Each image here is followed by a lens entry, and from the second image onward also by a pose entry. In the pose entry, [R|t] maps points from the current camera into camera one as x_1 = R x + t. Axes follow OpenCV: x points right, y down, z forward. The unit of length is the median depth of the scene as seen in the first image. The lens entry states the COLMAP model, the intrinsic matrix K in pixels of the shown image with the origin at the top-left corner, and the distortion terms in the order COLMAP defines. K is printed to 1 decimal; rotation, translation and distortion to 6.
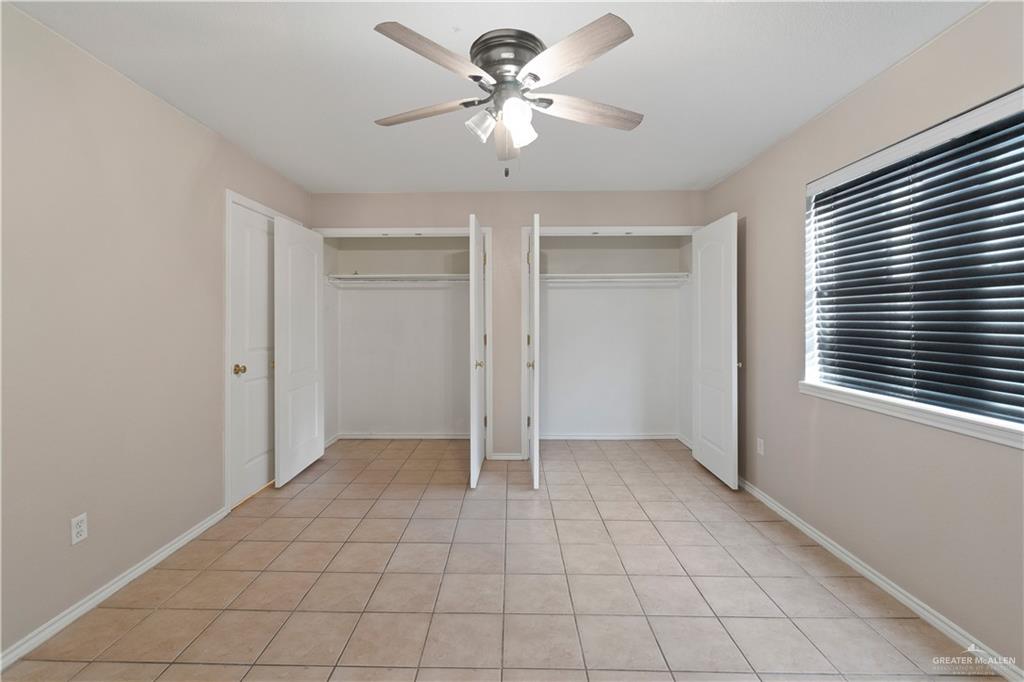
lens RADIAL K [[443.0, 0, 506.8], [0, 443.0, 317.9], [0, 0, 1]] dist [-0.000537, 0.000531]
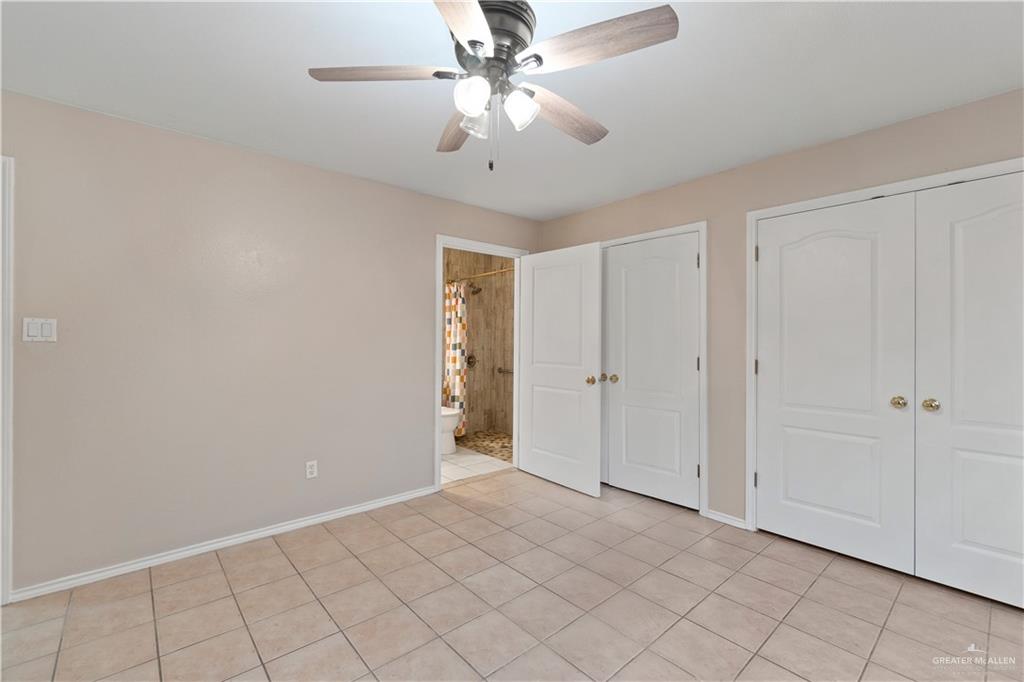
lens RADIAL K [[443.0, 0, 512.5], [0, 443.0, 337.9], [0, 0, 1]] dist [-0.000537, 0.000531]
pose [[0.667864, 0.004498, -0.744269, 0.633631], [0.001415, 0.999972, 0.007314, -0.005001], [0.744282, -0.005938, 0.667840, 0.440904]]
